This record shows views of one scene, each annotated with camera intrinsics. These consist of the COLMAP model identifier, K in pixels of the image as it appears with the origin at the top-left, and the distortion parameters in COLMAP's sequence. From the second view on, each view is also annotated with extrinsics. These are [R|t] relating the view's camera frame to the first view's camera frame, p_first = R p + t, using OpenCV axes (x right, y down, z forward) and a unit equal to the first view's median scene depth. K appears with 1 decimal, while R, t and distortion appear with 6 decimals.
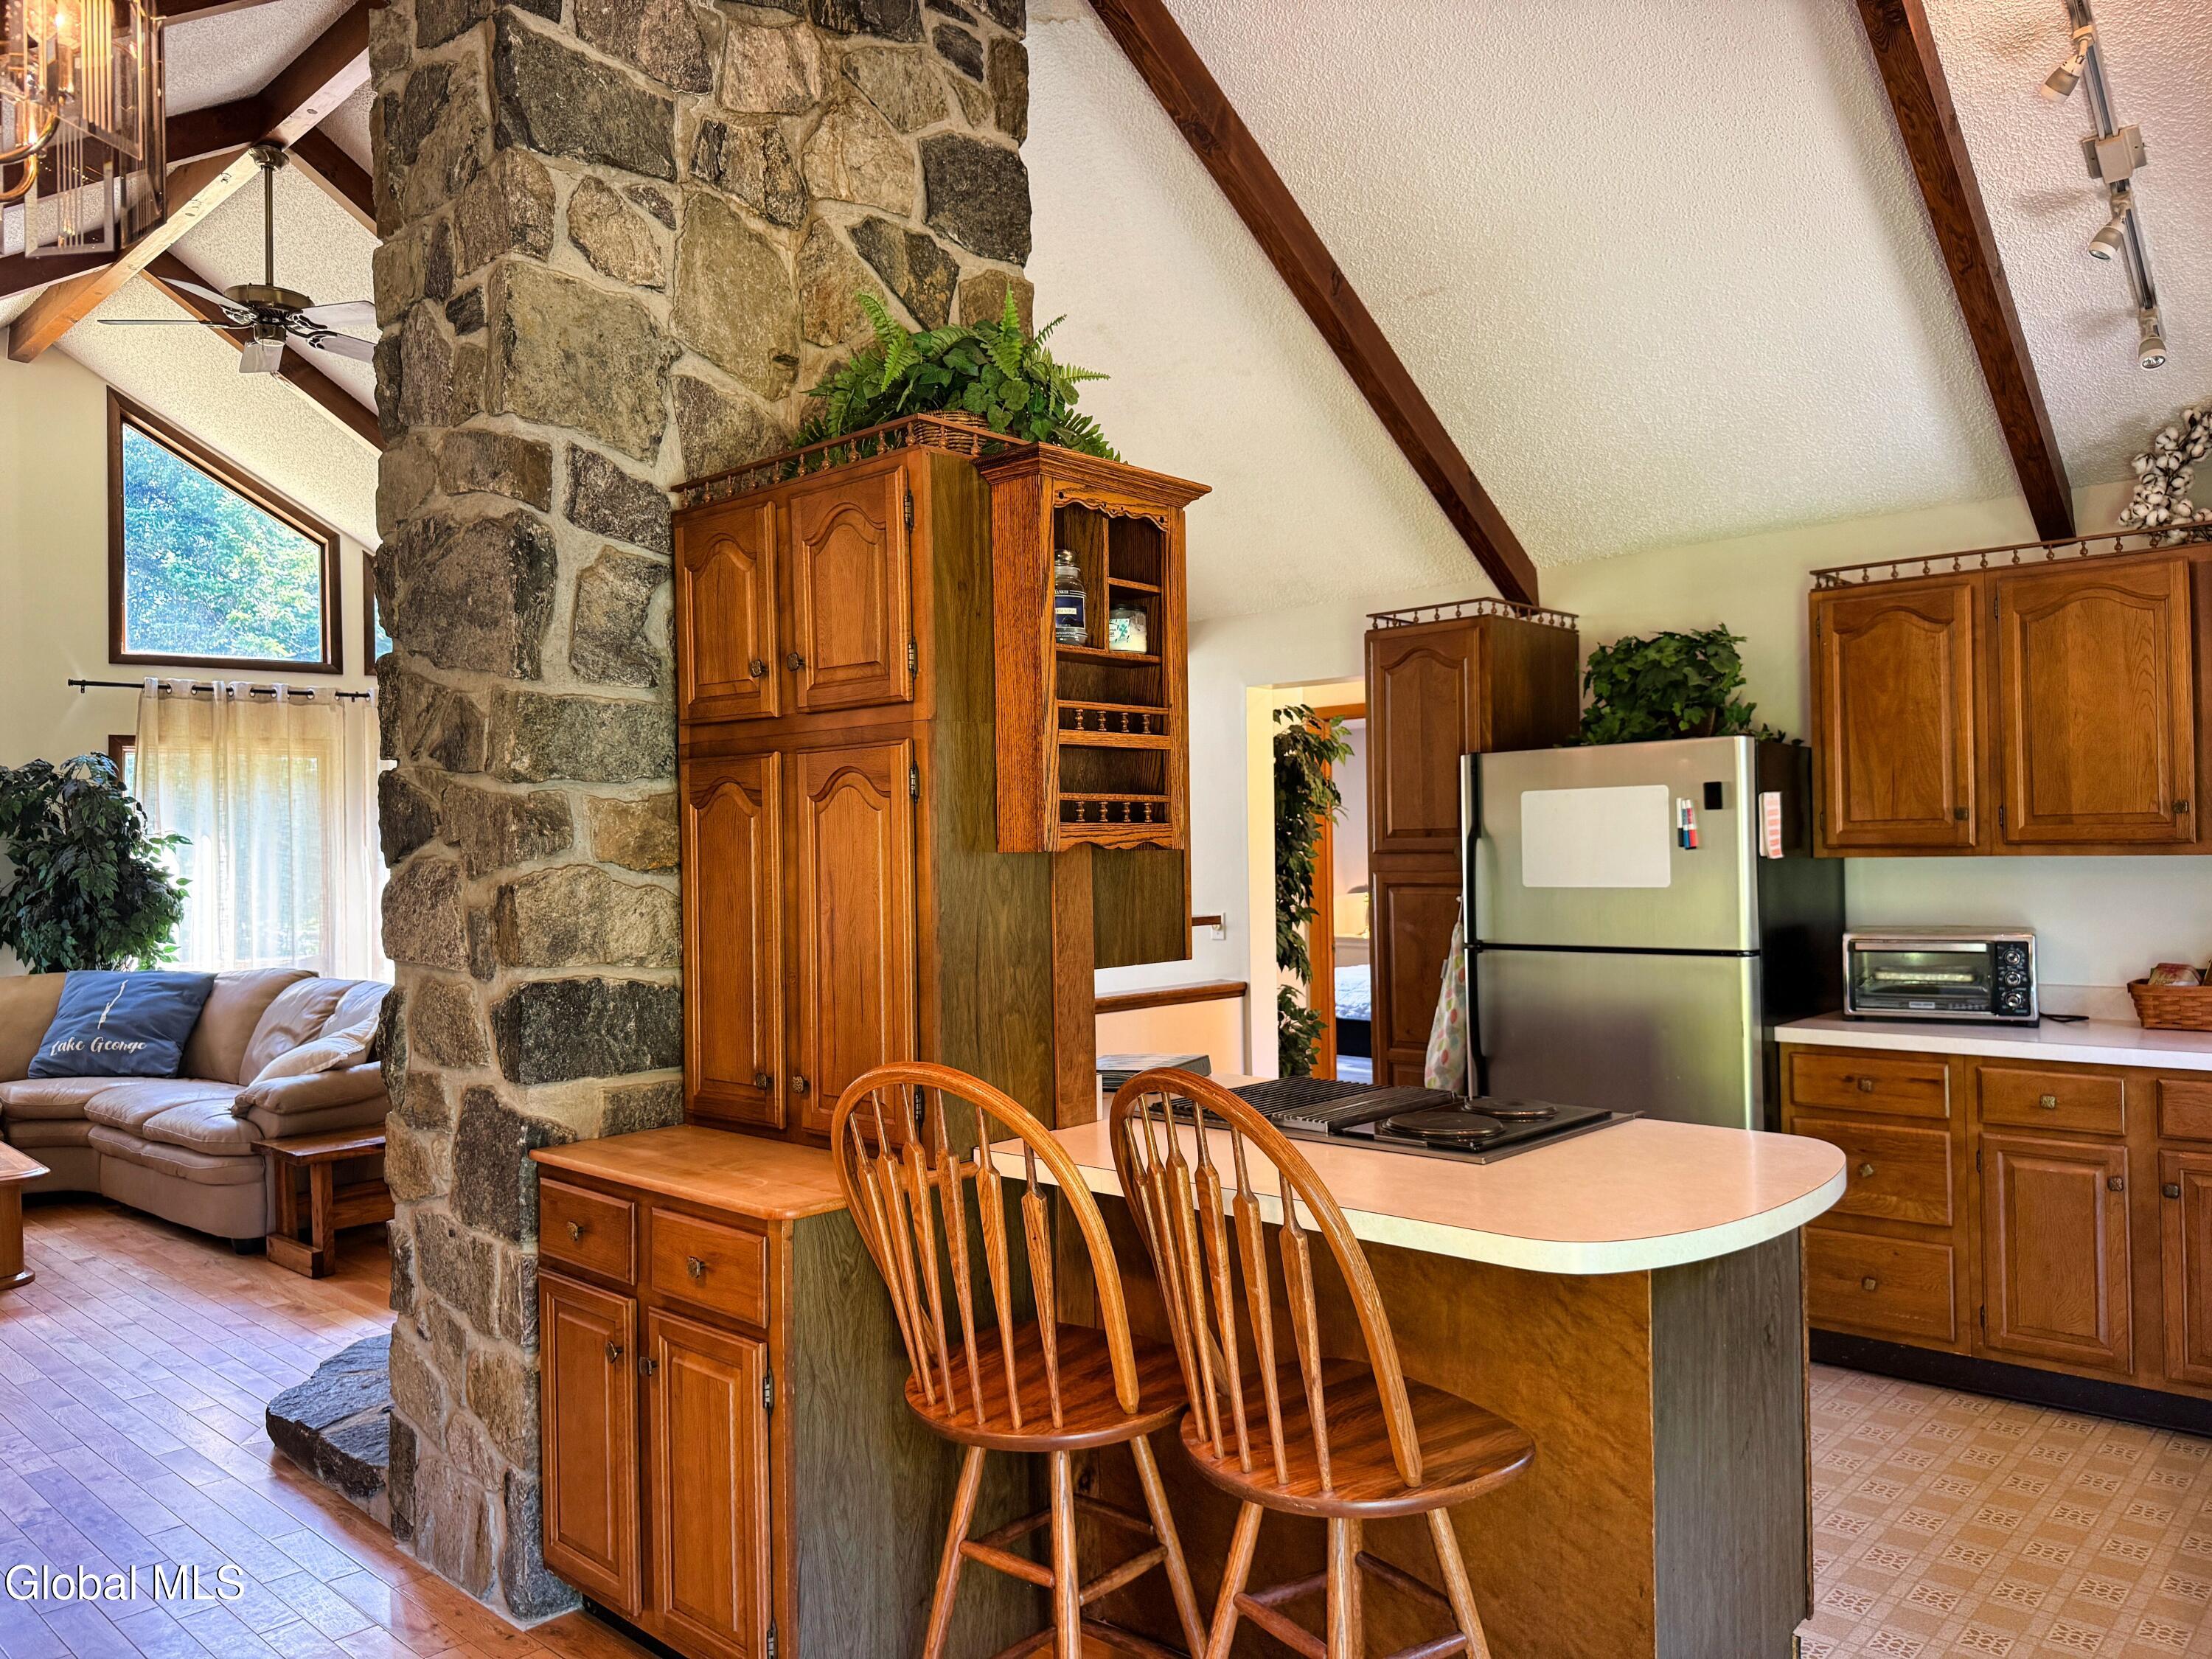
lens RADIAL K [[1566.5, 0, 1106.8], [0, 1566.5, 828.5], [0, 0, 1]] dist [0.004241, -0.001463]
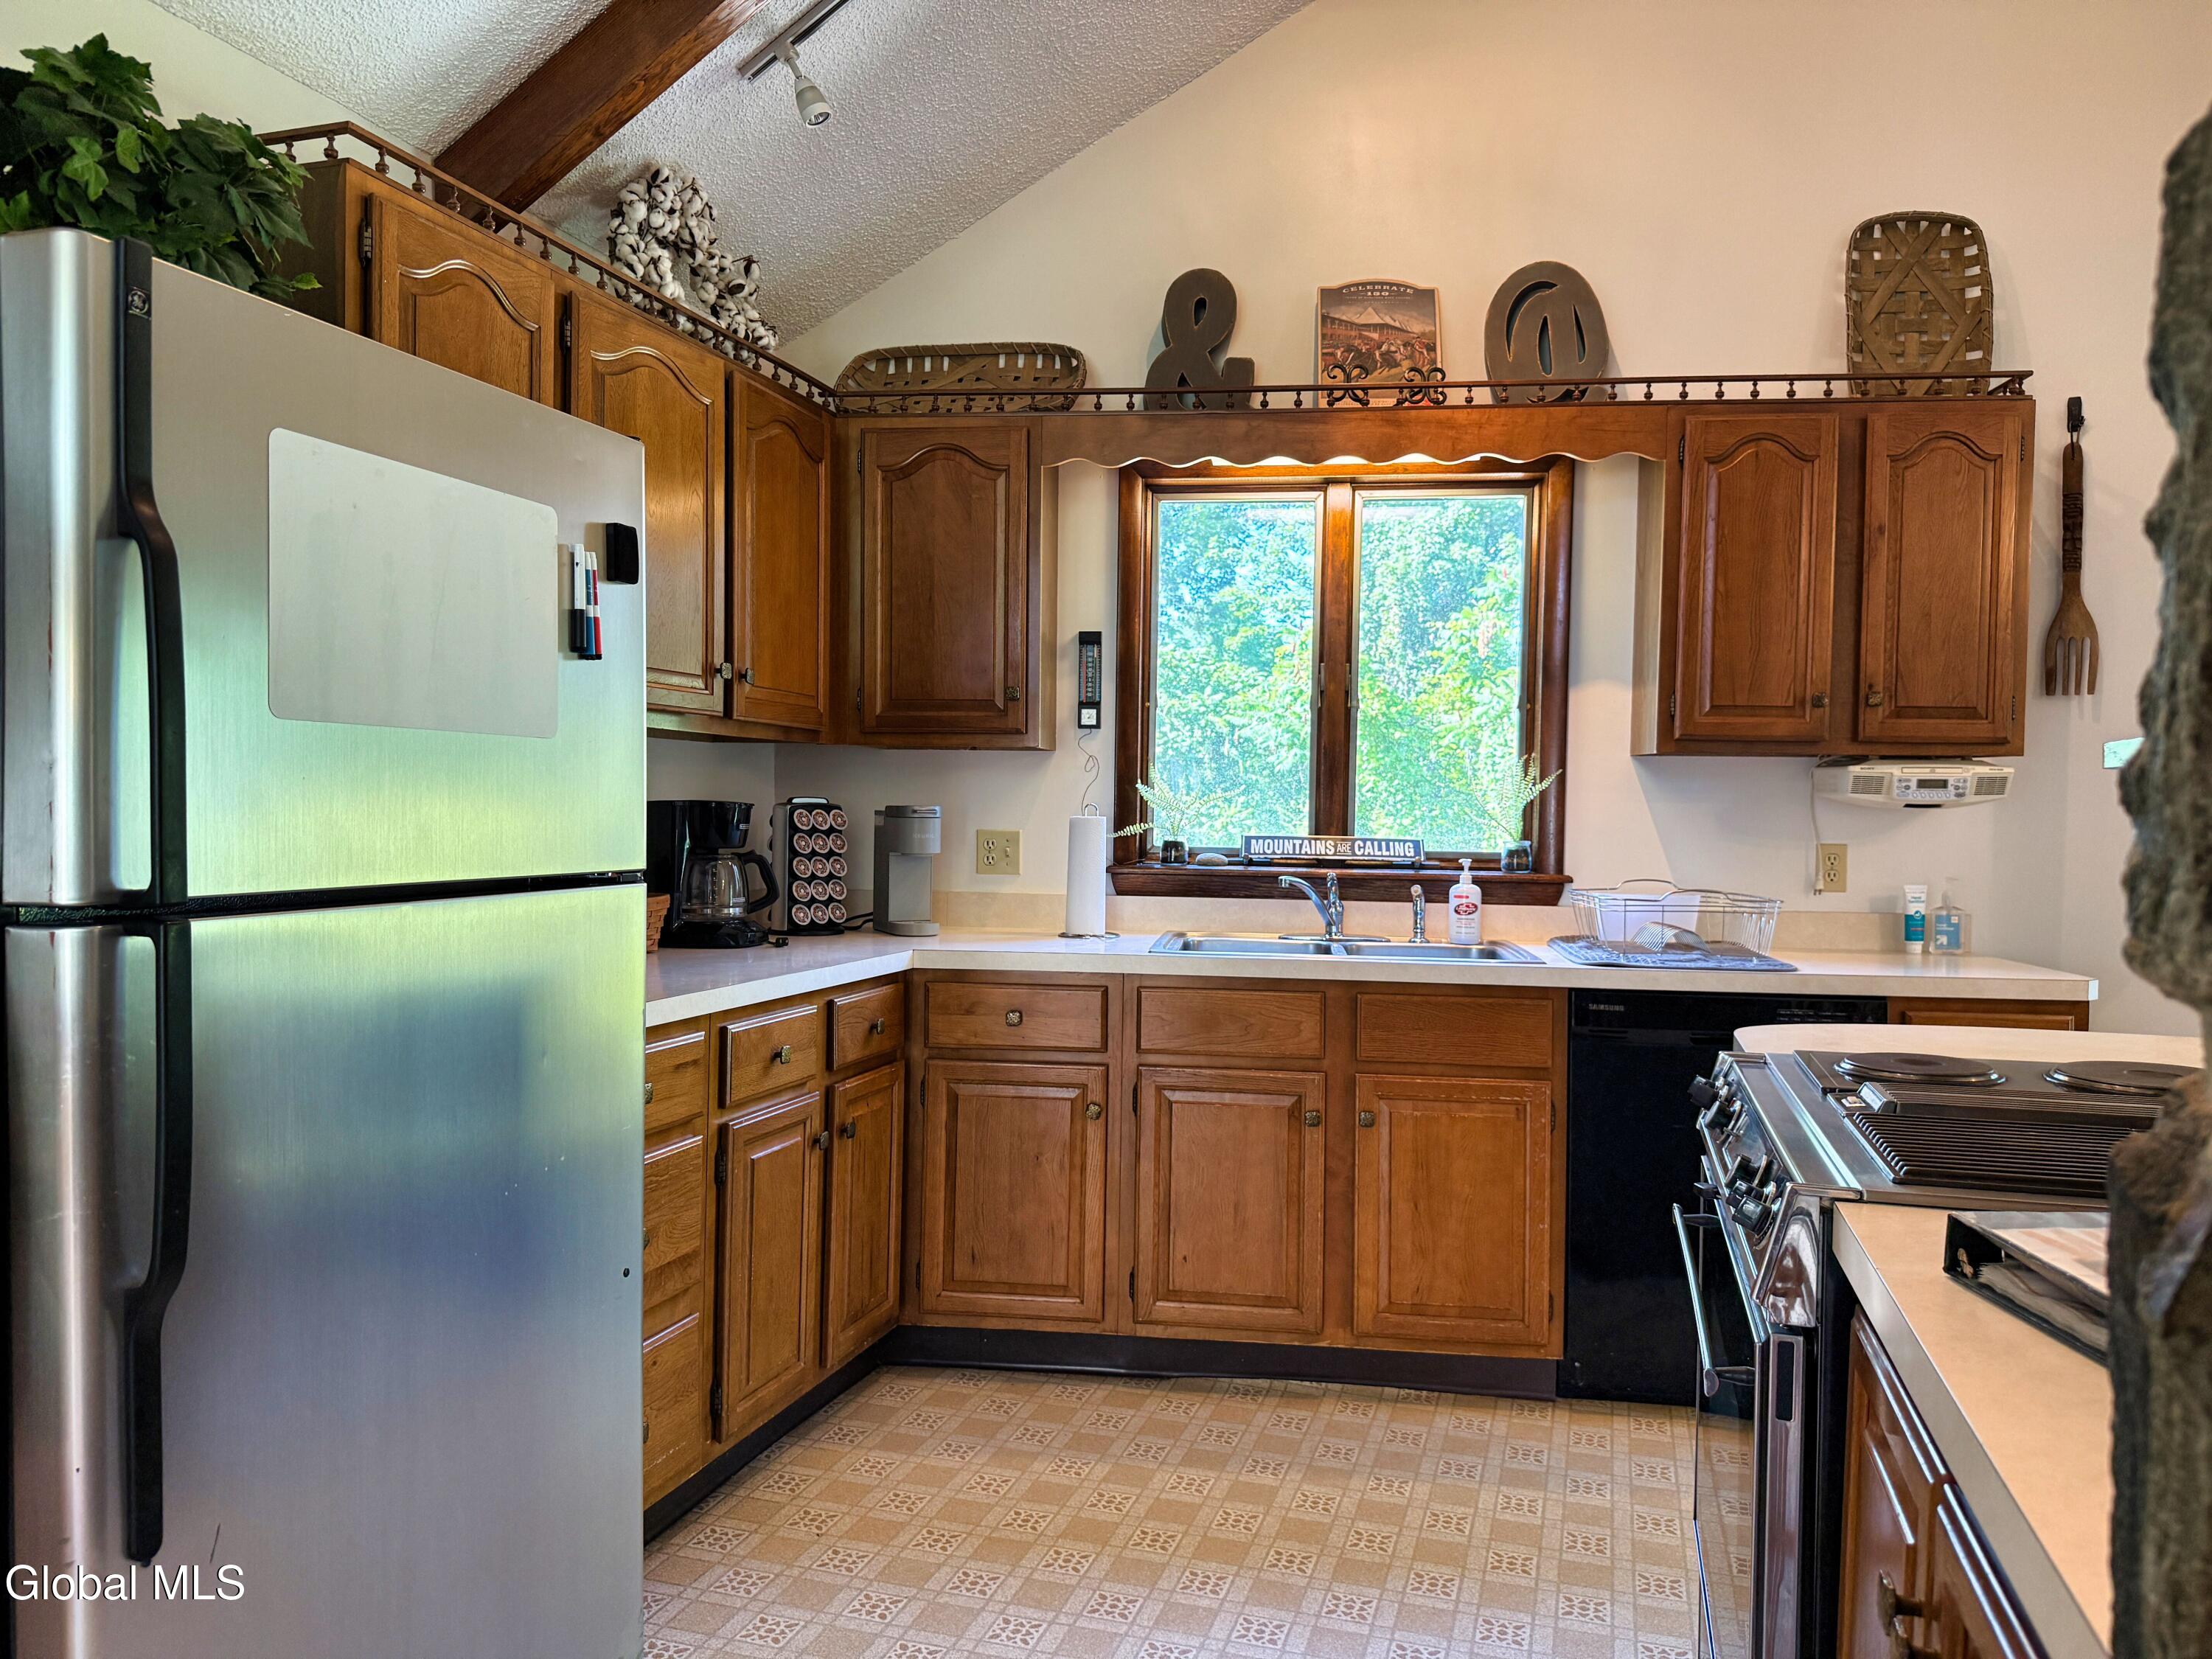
lens RADIAL K [[1566.5, 0, 1107.6], [0, 1566.5, 828.6], [0, 0, 1]] dist [0.004241, -0.001463]
pose [[-0.420899, 0.006190, 0.907086, -0.138300], [-0.016291, 0.999764, -0.014382, 0.081744], [-0.906961, -0.020830, -0.420699, 1.266999]]
